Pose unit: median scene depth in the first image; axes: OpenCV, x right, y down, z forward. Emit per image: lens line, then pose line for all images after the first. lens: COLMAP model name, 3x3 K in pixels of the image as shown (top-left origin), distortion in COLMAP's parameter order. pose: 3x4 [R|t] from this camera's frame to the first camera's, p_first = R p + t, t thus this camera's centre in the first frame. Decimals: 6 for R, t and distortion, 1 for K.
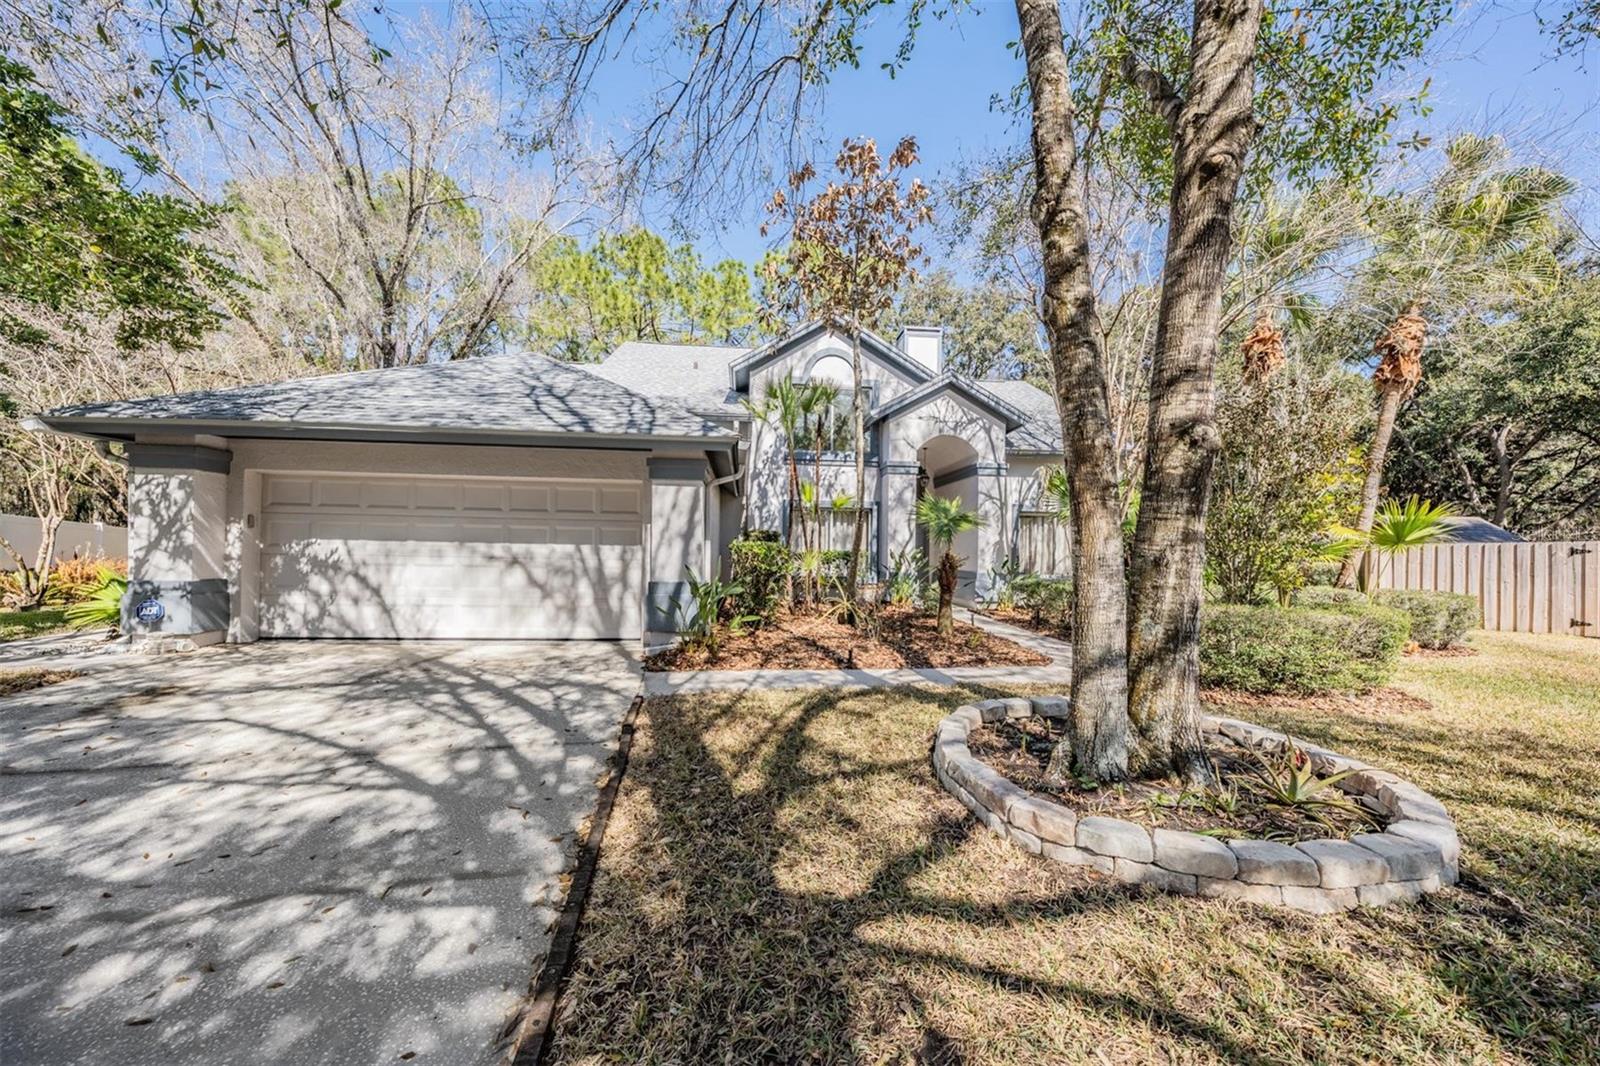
lens RADIAL K [[549.4, 0, 811.6], [0, 549.4, 542.6], [0, 0, 1]] dist [-0.005045, 0.000531]
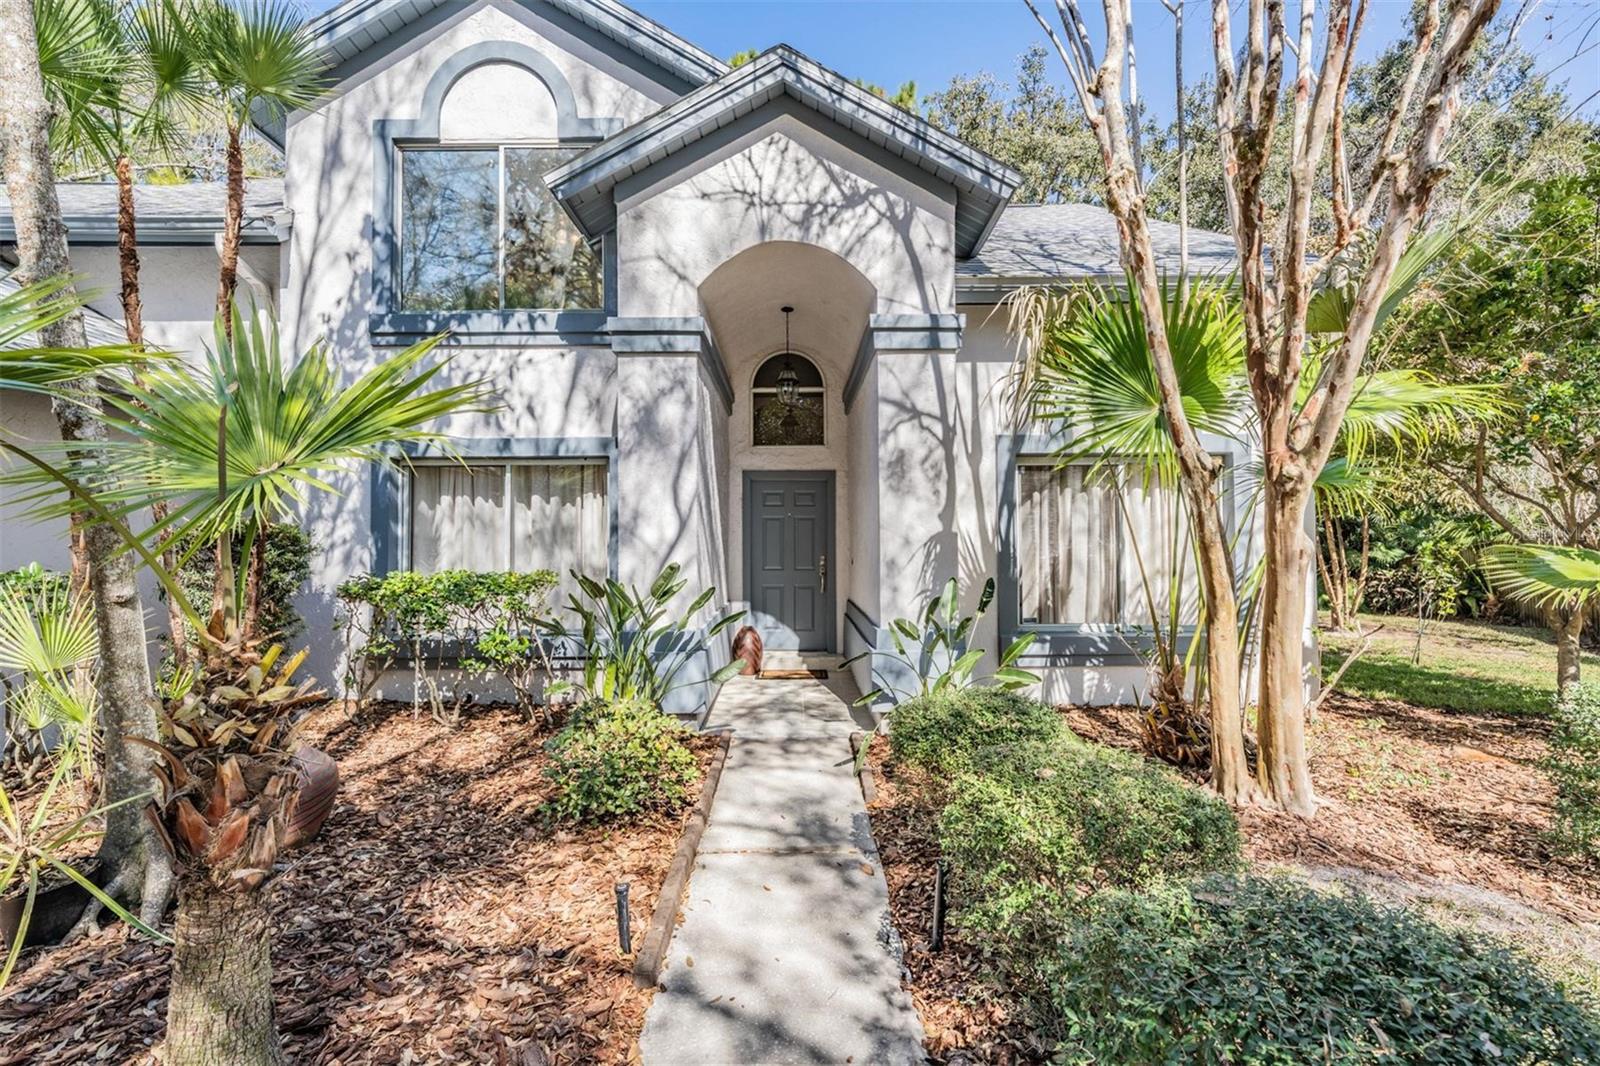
lens RADIAL K [[730.3, 0, 788.6], [0, 730.3, 532.5], [0, 0, 1]] dist [-0.001551, 0.002273]
pose [[0.993525, -0.018630, -0.112074, 0.593341], [0.018061, 0.999818, -0.006094, -0.008339], [0.112168, 0.004030, 0.993681, 1.047605]]
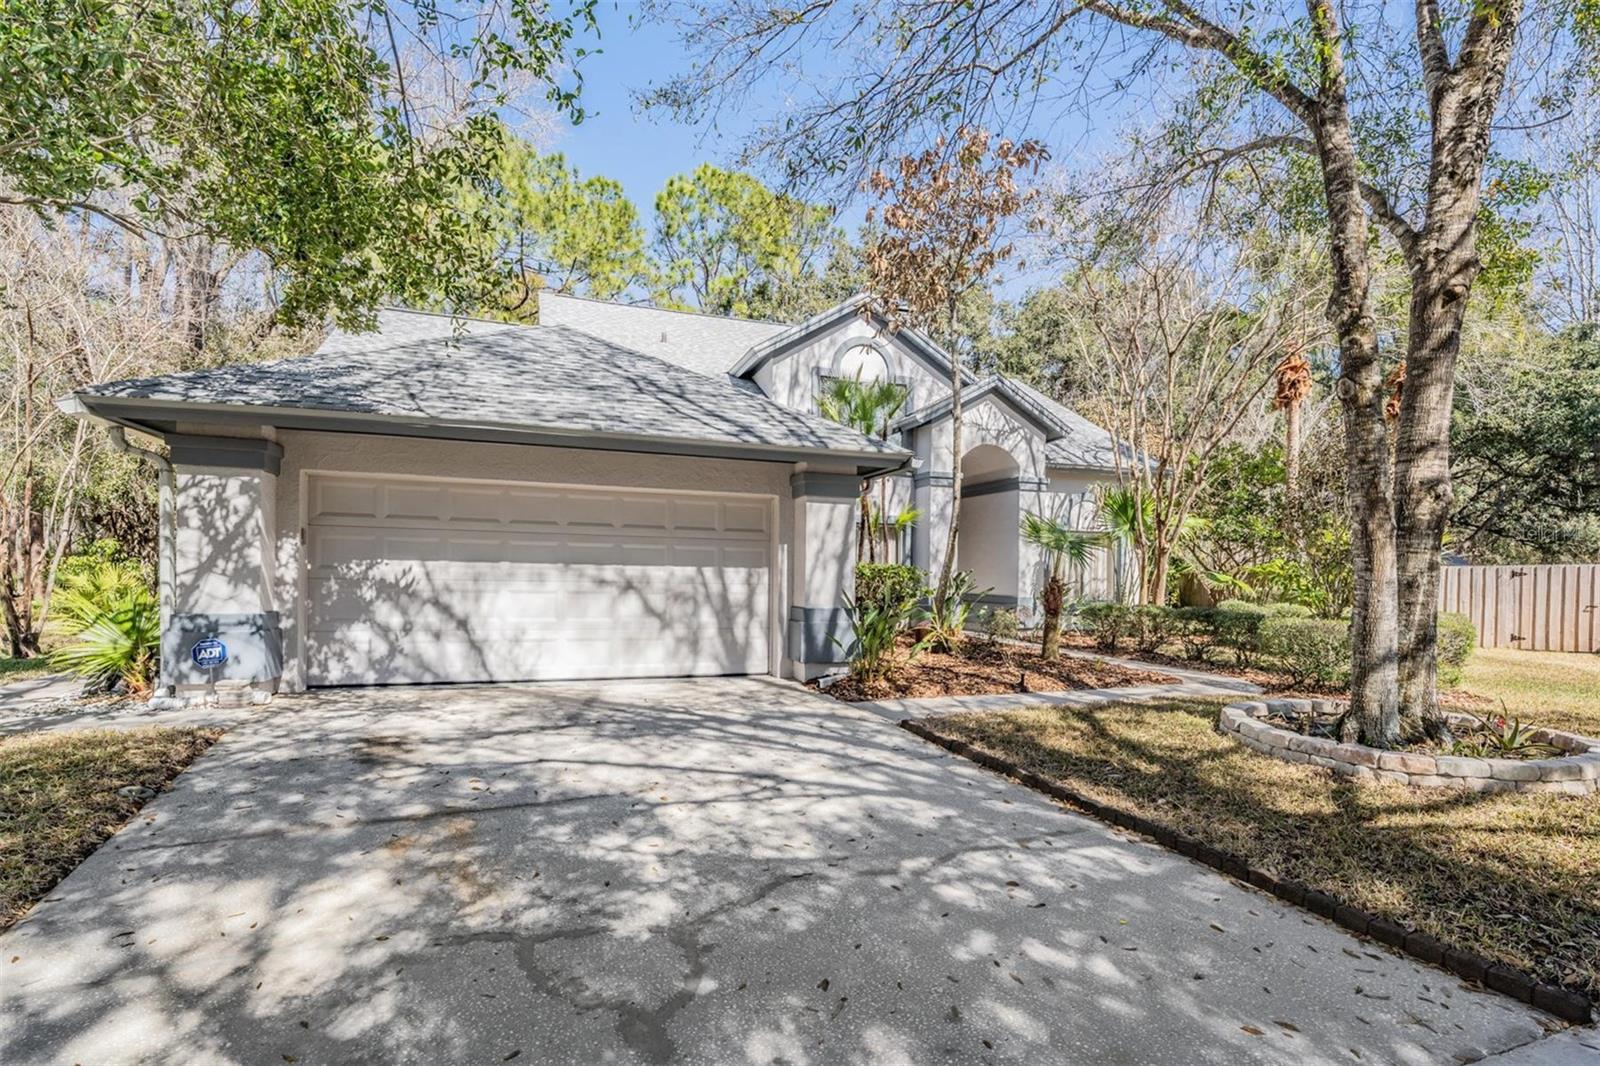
lens RADIAL K [[730.3, 0, 818.2], [0, 730.3, 571.2], [0, 0, 1]] dist [-0.001551, 0.002273]
pose [[0.970692, 0.001075, 0.240325, -0.621356], [-0.004778, 0.999879, 0.014826, -0.008662], [-0.240280, -0.015540, 0.970579, -0.197970]]
